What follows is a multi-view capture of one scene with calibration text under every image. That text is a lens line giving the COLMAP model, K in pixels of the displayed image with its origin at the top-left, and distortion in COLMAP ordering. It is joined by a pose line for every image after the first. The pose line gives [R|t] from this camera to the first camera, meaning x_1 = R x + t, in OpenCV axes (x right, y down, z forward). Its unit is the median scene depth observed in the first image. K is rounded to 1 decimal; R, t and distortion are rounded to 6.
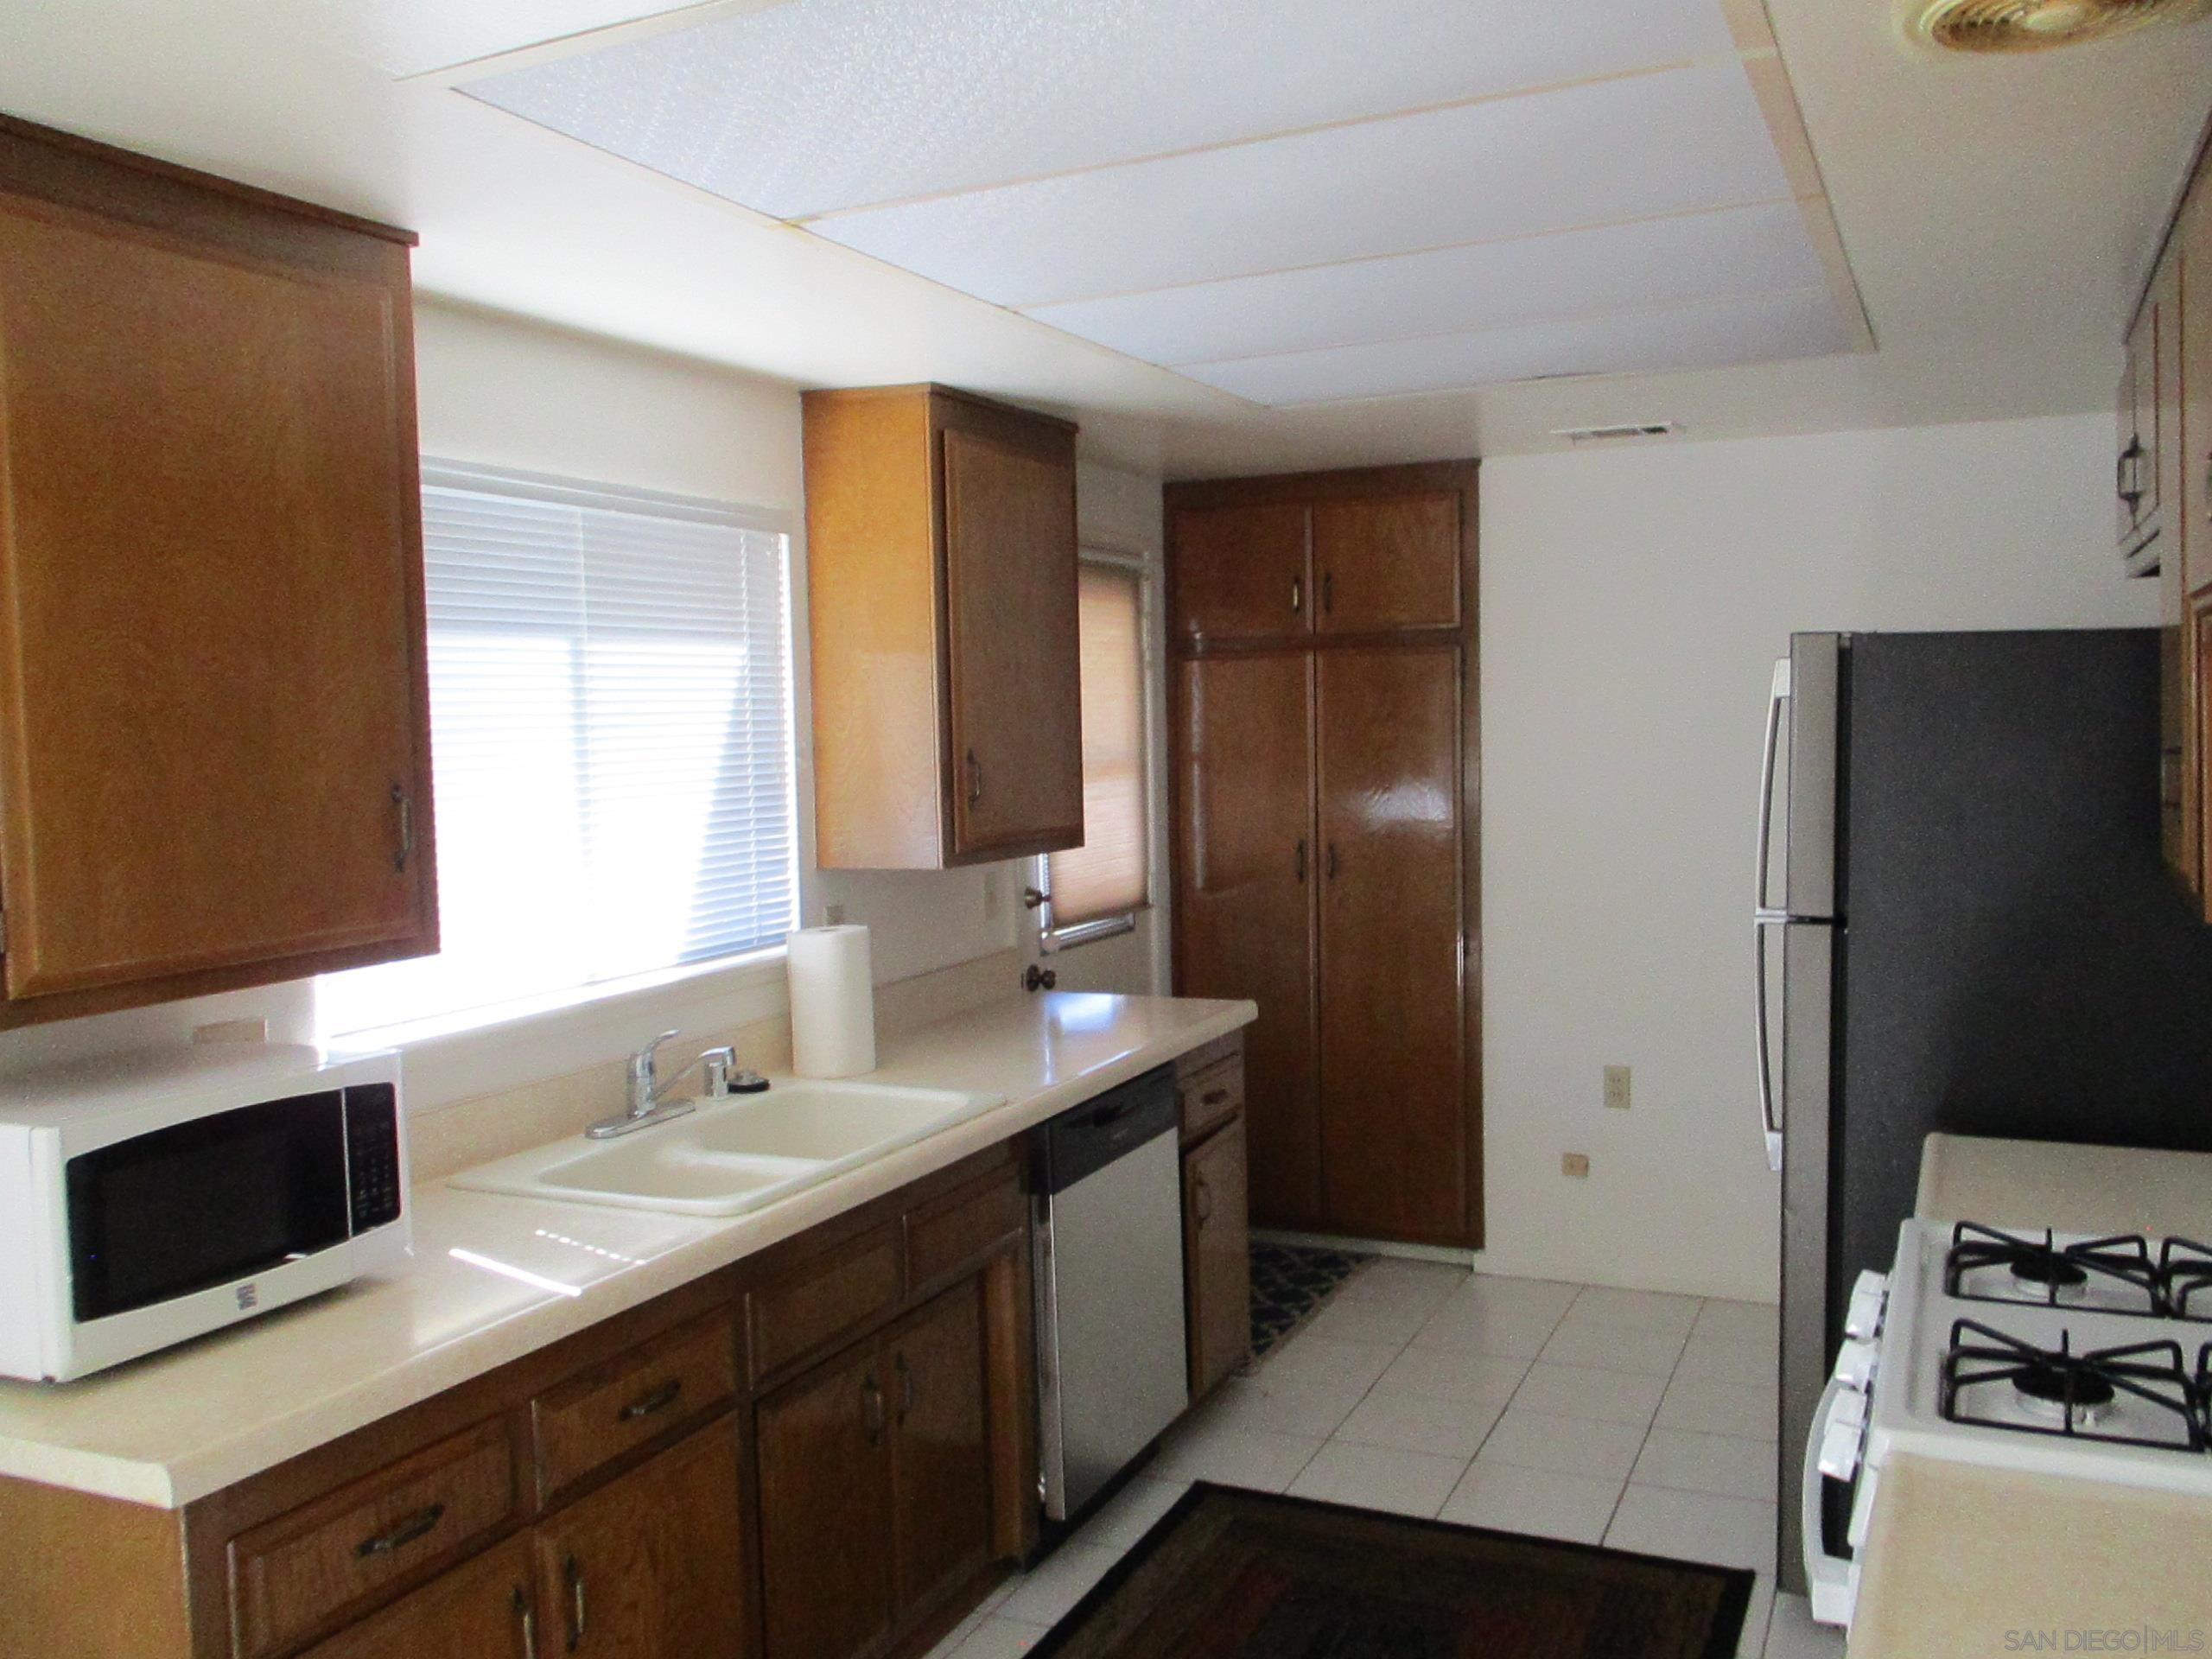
lens RADIAL K [[1887.5, 0, 1114.7], [0, 1887.5, 827.0], [0, 0, 1]] dist [0.004948, 0.007939]
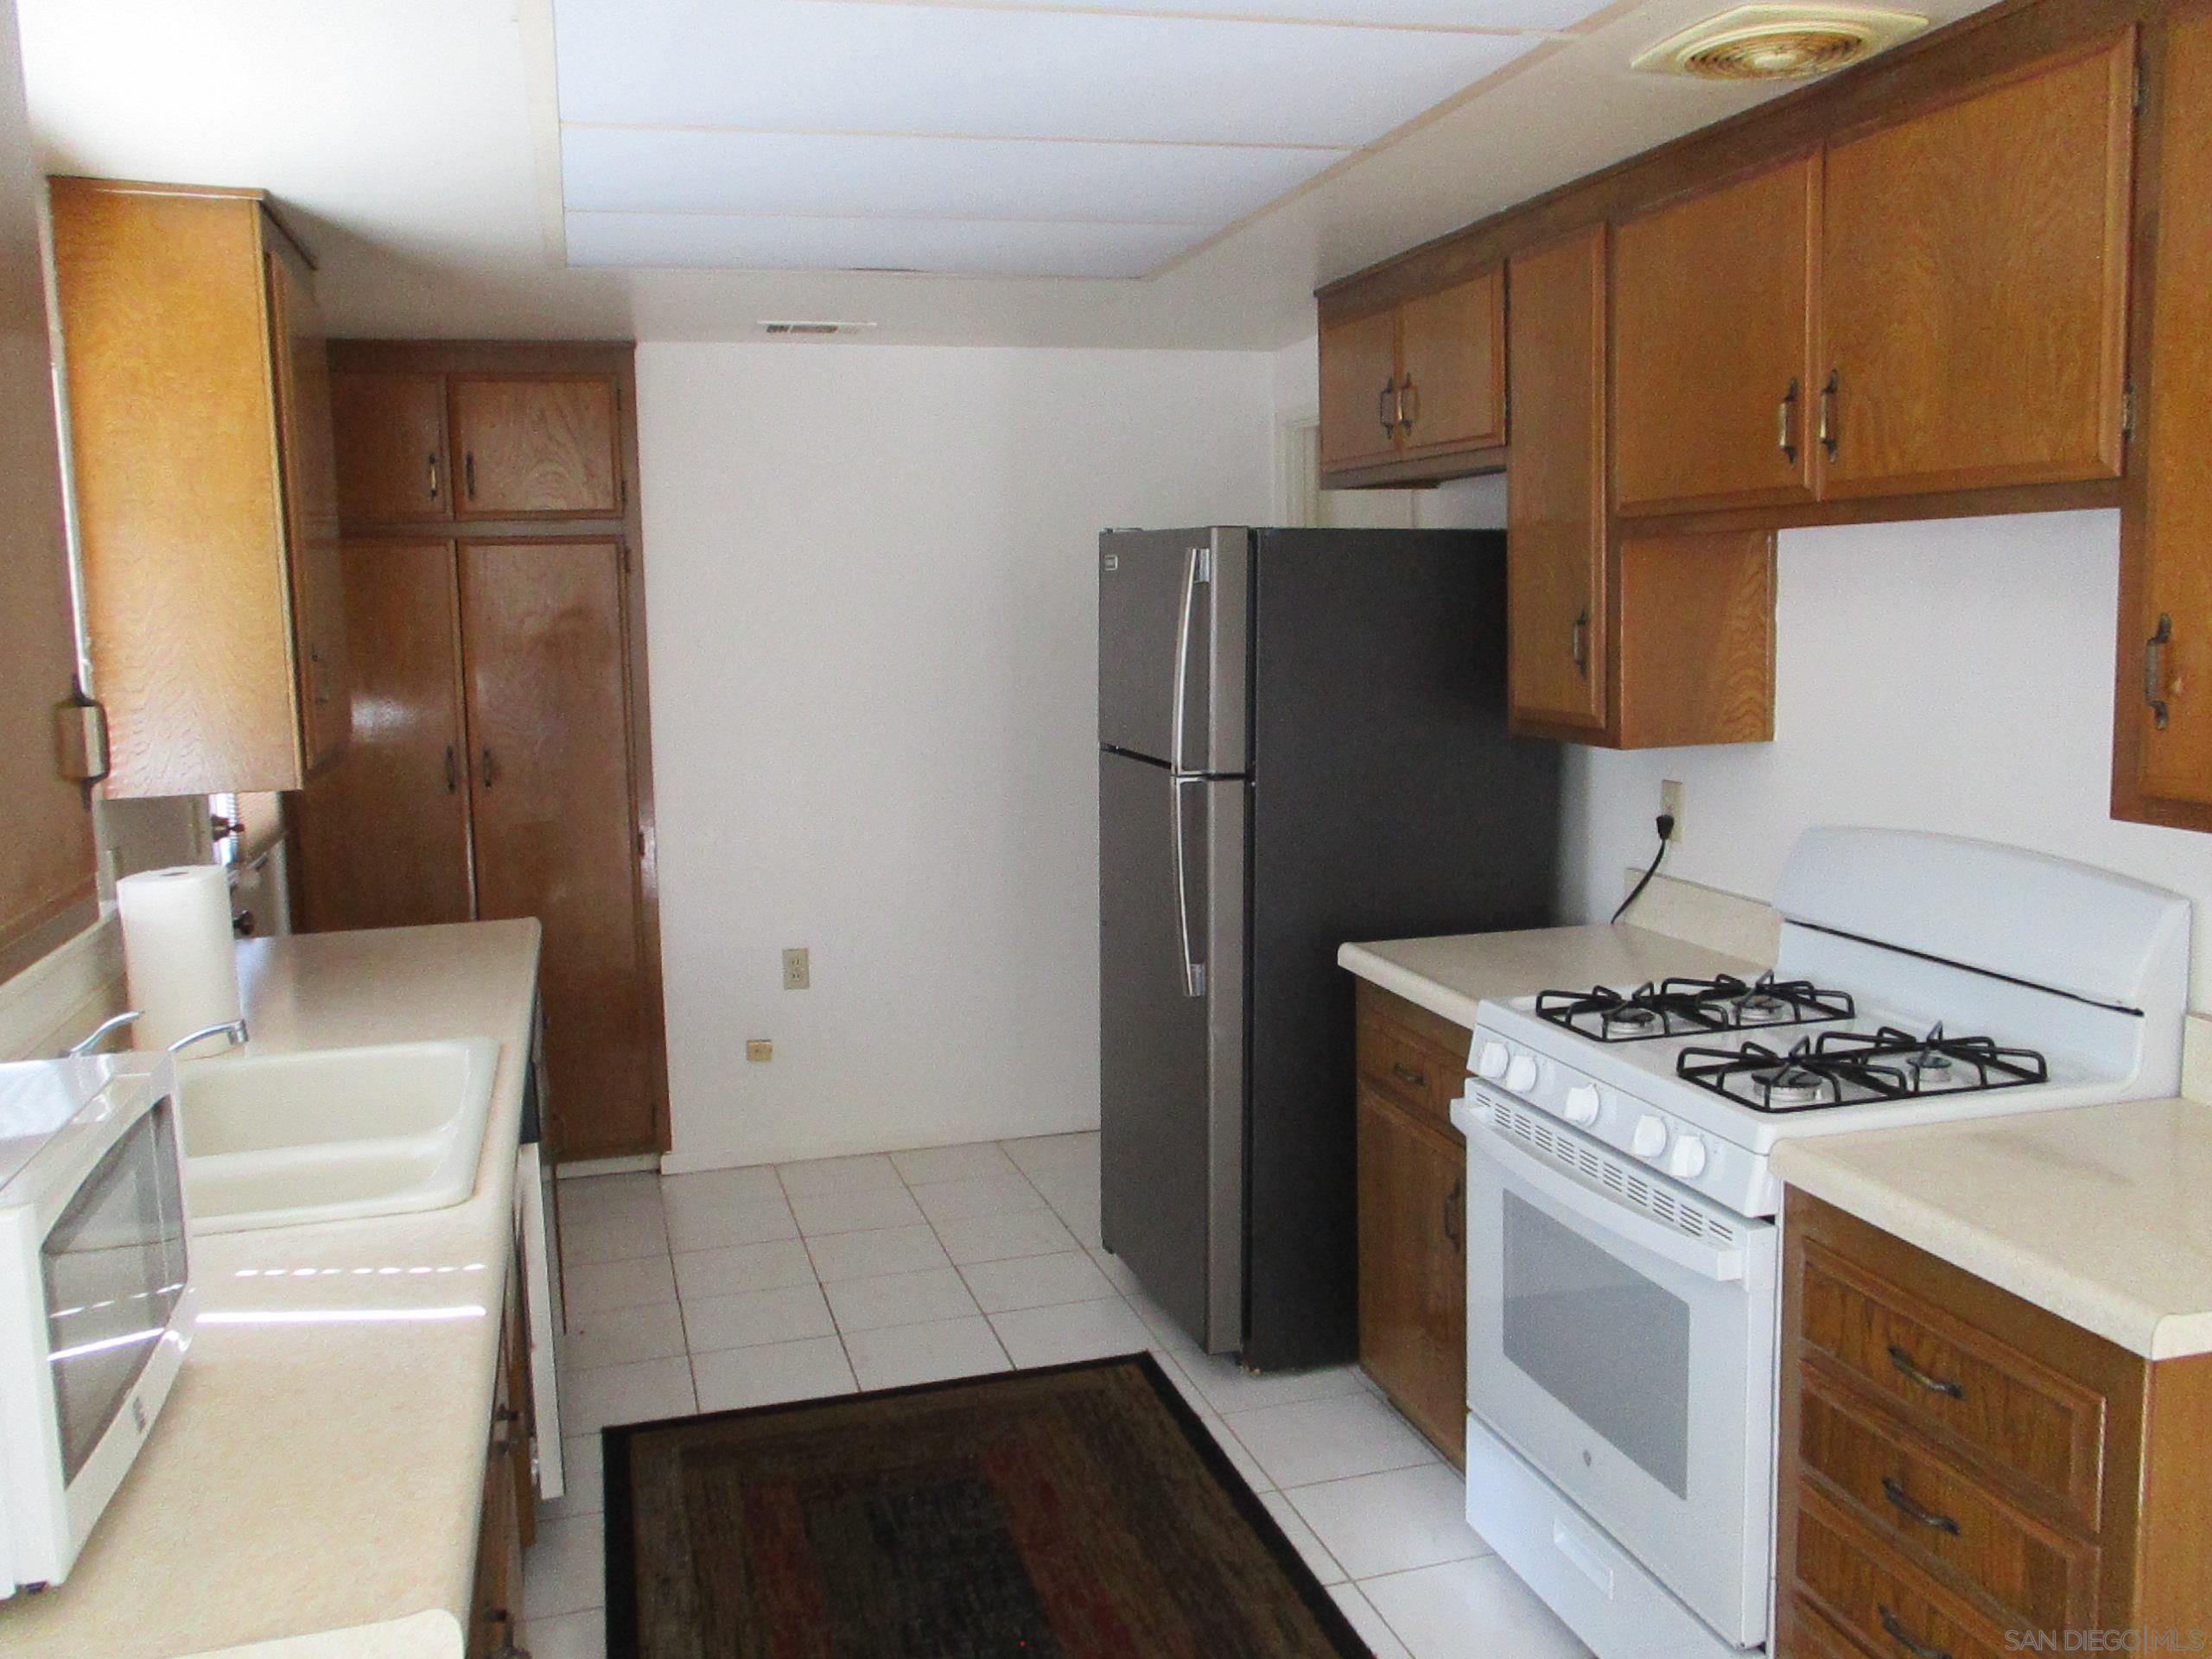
lens RADIAL K [[1887.5, 0, 1116.1], [0, 1887.5, 832.0], [0, 0, 1]] dist [0.004948, 0.007939]
pose [[0.759780, -0.079524, 0.645299, -0.354814], [0.047146, 0.996618, 0.067309, 0.001919], [-0.648469, -0.020717, 0.760959, 0.135686]]
